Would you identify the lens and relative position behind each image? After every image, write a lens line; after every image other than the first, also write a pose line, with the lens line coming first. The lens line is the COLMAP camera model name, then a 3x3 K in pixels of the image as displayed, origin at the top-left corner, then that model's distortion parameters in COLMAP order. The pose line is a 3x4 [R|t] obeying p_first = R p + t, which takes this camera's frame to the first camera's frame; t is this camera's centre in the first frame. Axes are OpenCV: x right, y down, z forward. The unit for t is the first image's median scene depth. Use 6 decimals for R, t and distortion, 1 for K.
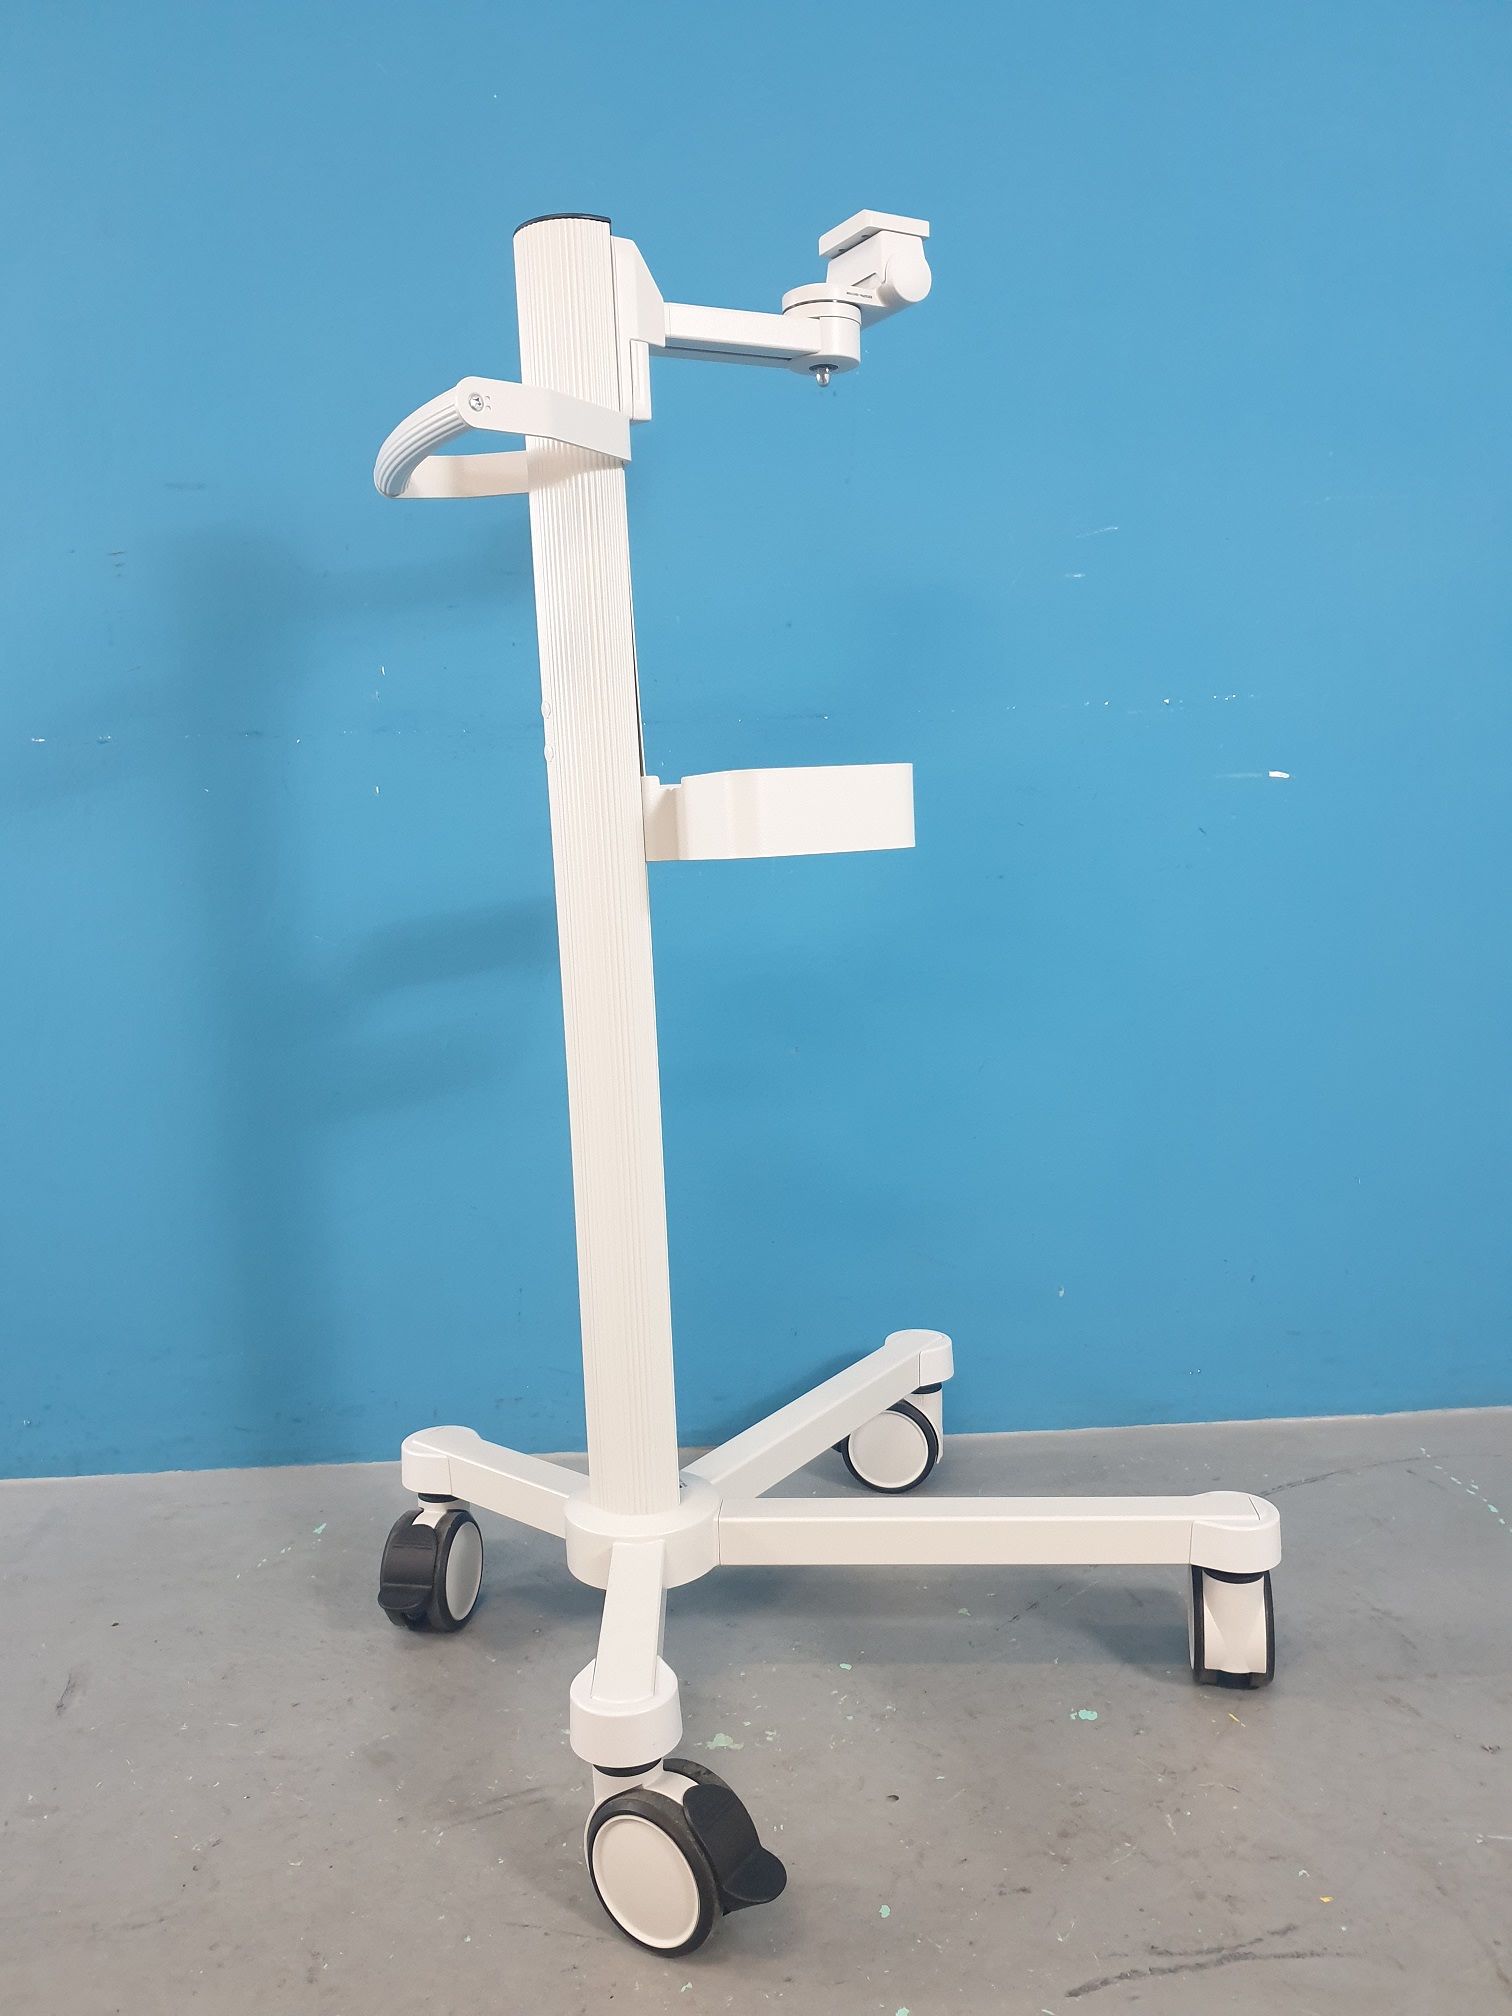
lens RADIAL K [[1578.3, 0, 767.9], [0, 1578.3, 1017.3], [0, 0, 1]] dist [-0.012318, 0.040913]
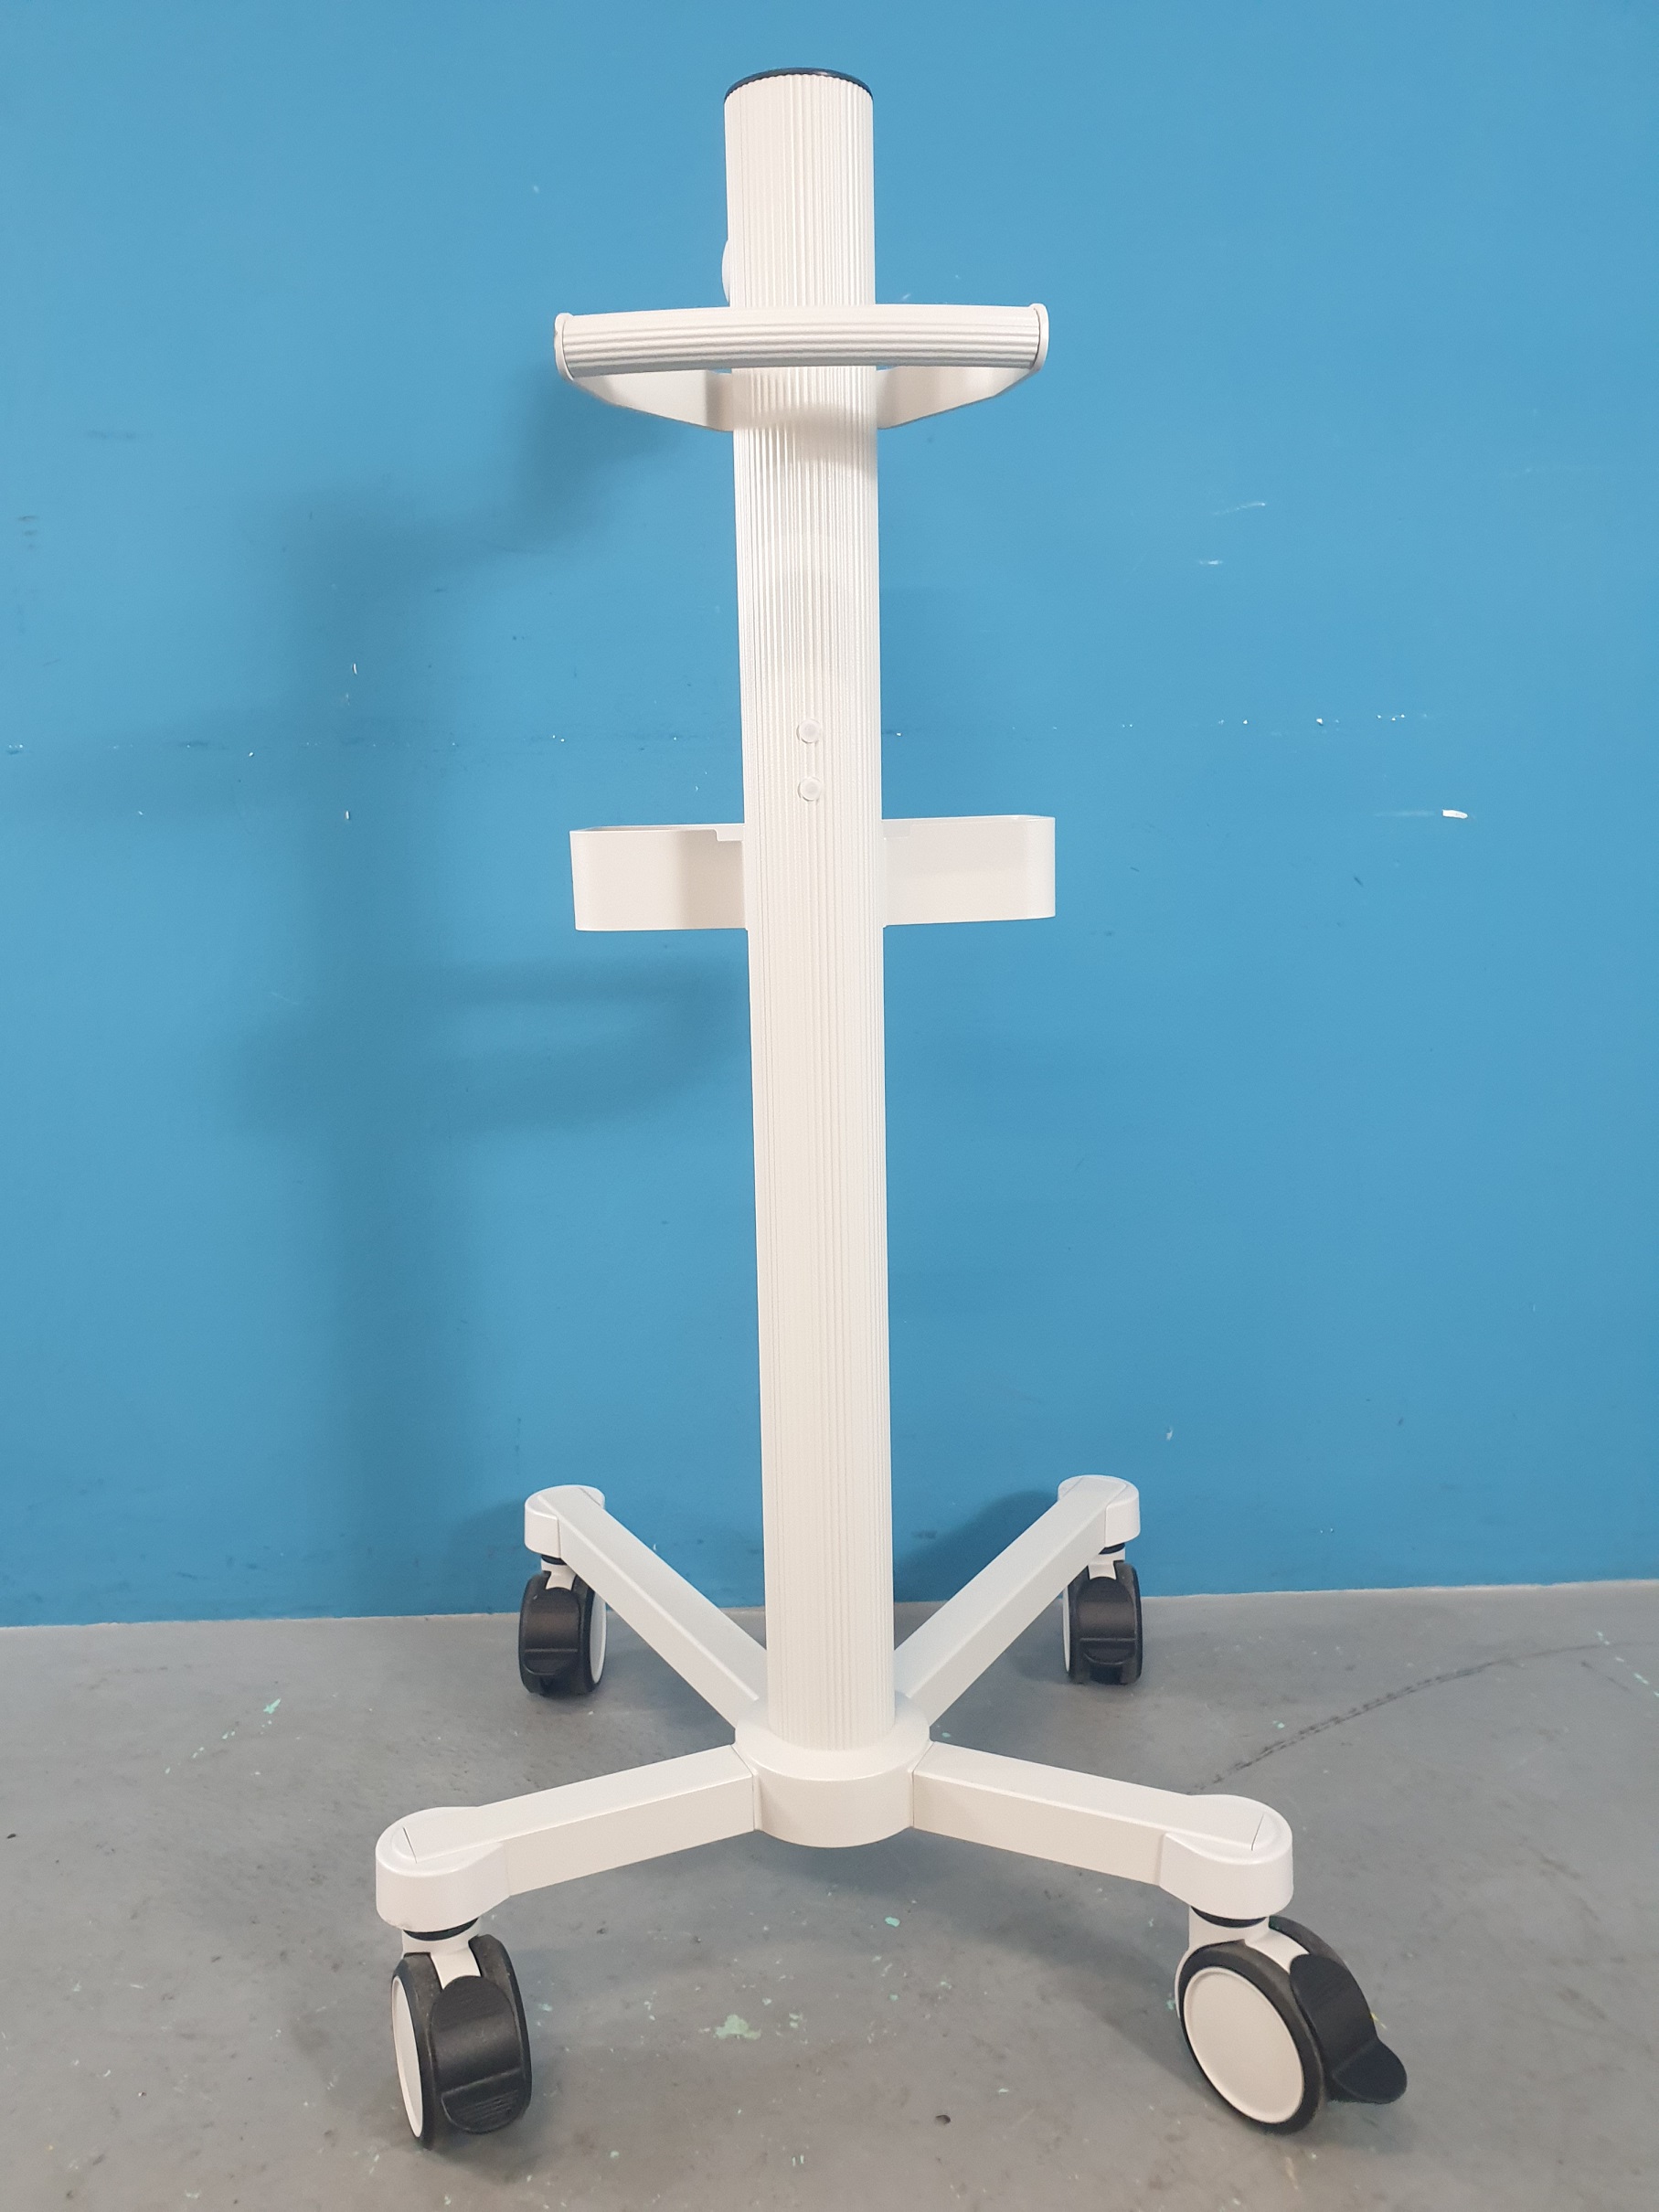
lens RADIAL K [[1751.9, 0, 829.5], [0, 1751.9, 1106.0], [0, 0, 1]] dist [-0.047885, 0.112002]
pose [[0.999767, 0.018501, -0.011096, 0.021823], [-0.017979, 0.998808, 0.045390, -0.057609], [0.011922, -0.045180, 0.998908, 0.136021]]
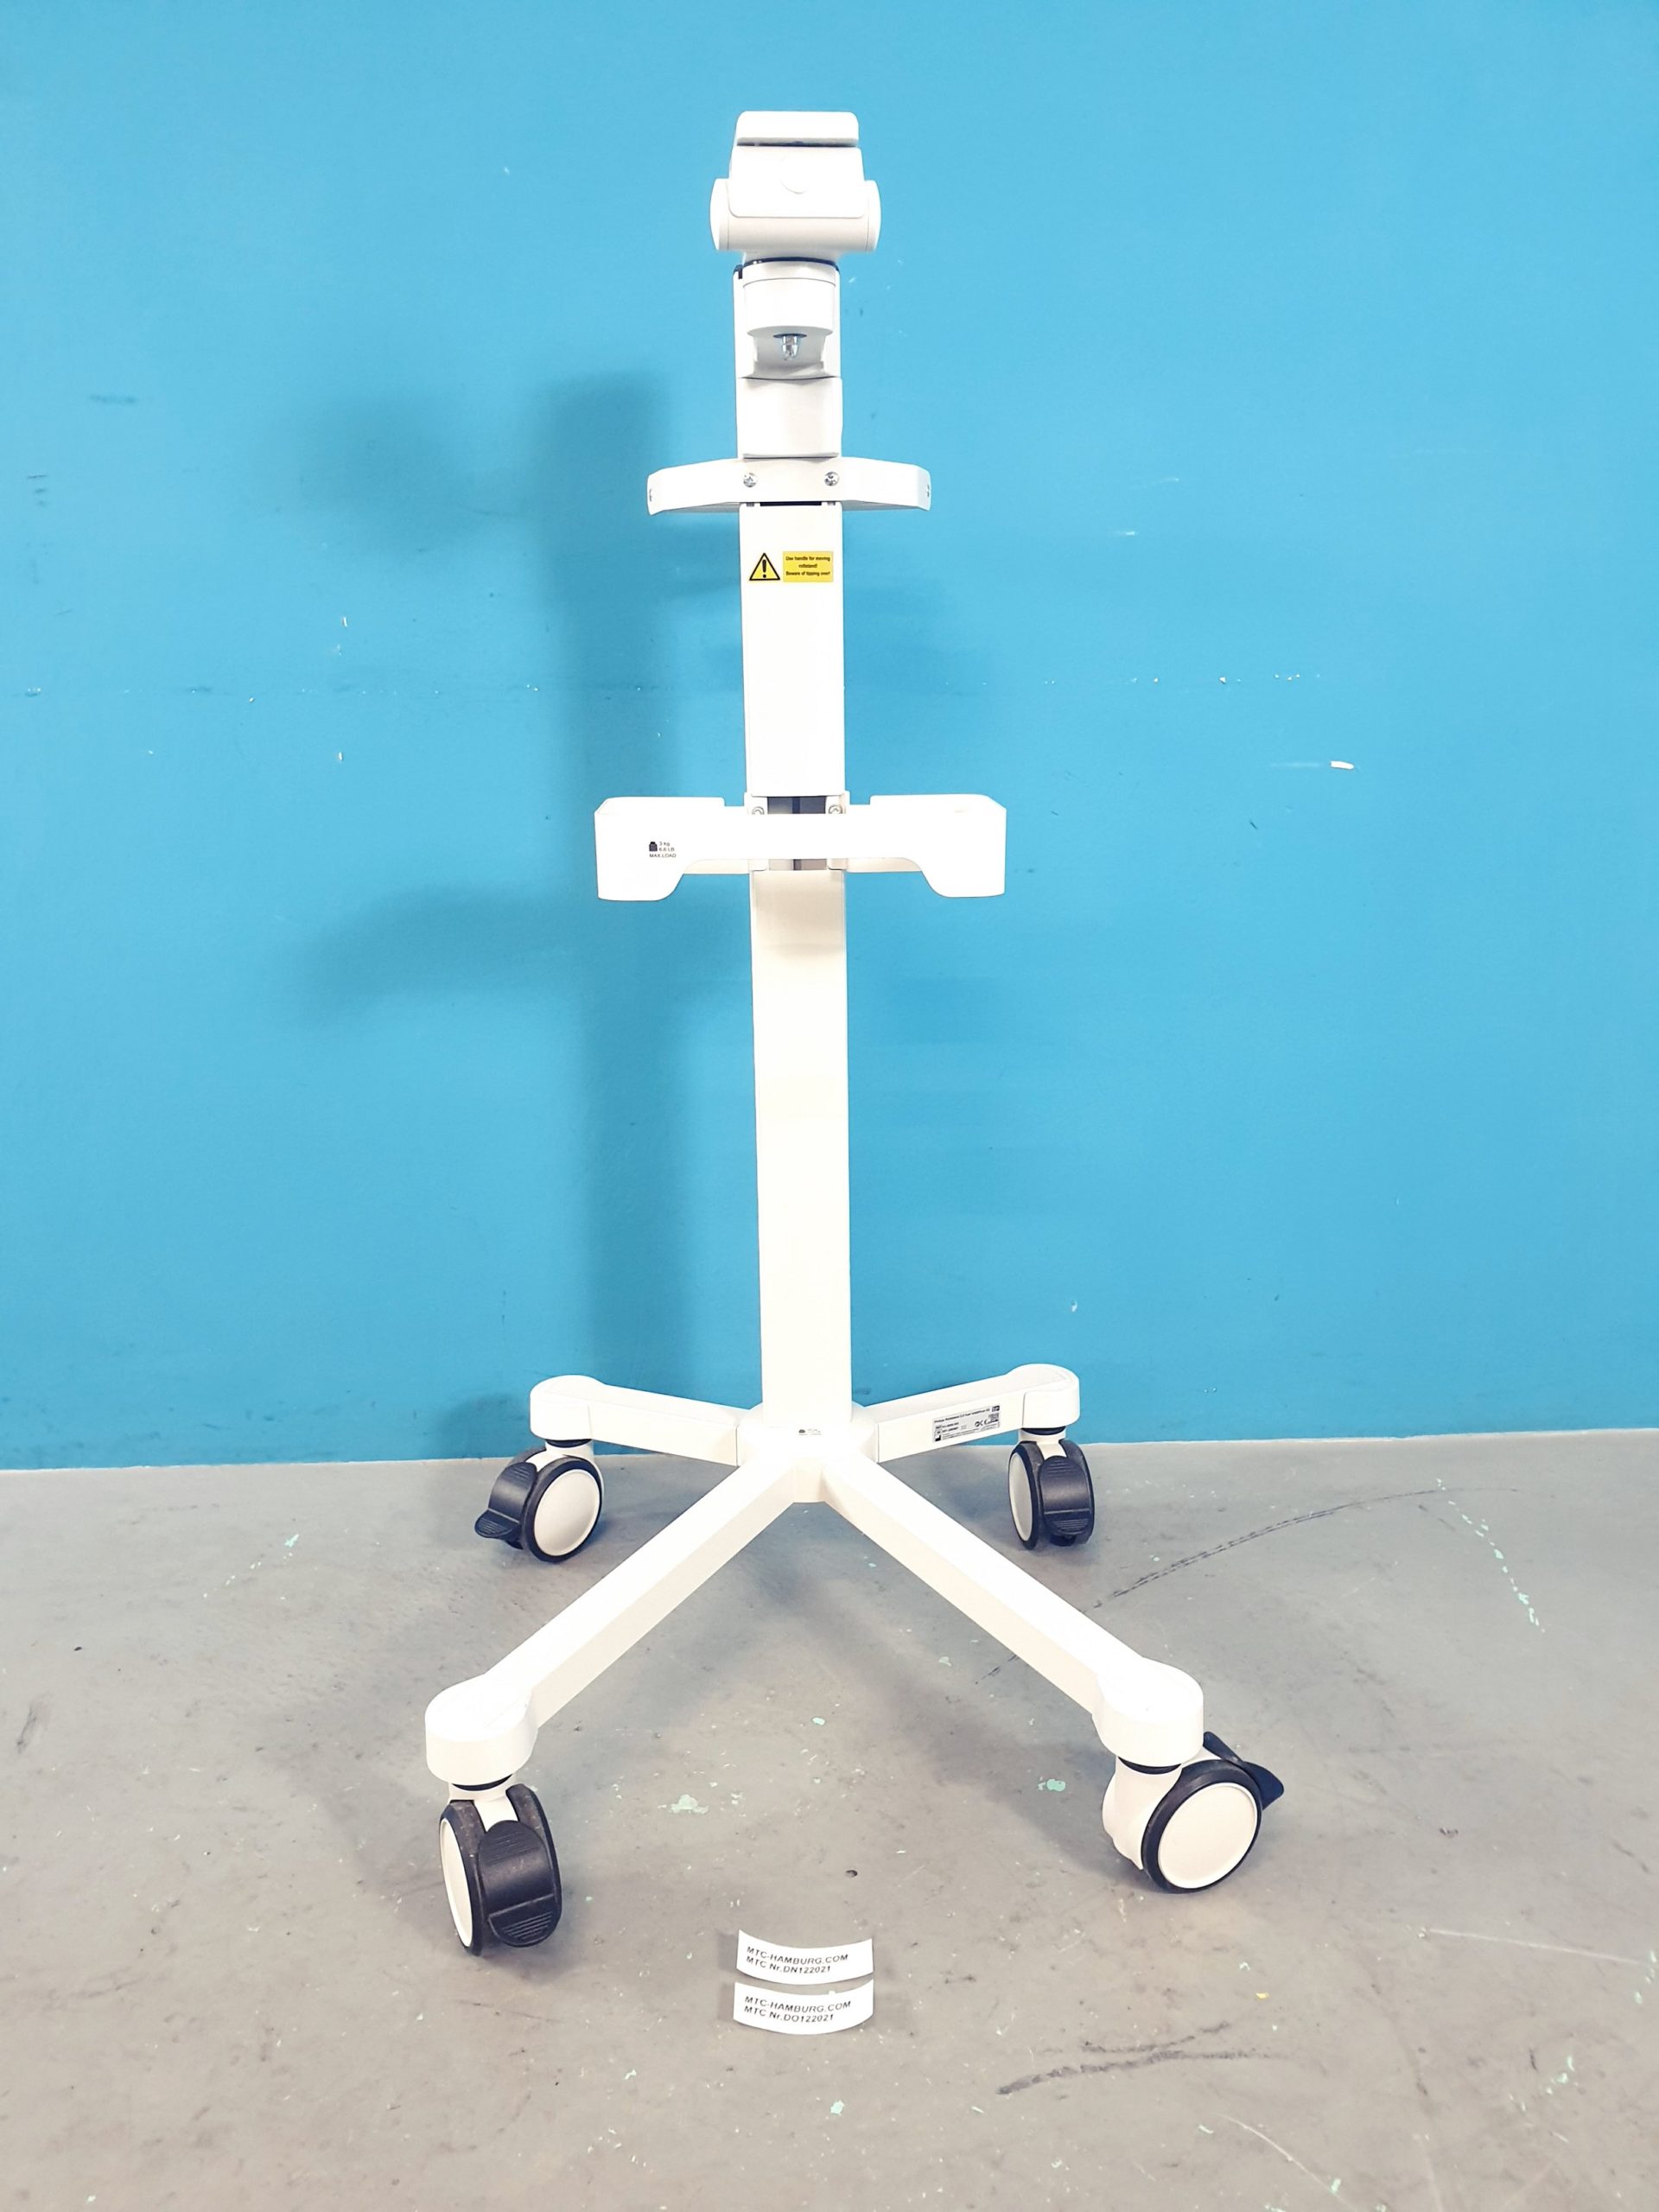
lens RADIAL K [[1731.8, 0, 842.6], [0, 1731.8, 1116.2], [0, 0, 1]] dist [-0.012318, 0.040913]
pose [[0.999540, 0.027355, 0.013118, 0.045561], [-0.029043, 0.987767, 0.153208, -0.148670], [-0.008767, -0.153518, 0.988107, -0.014748]]
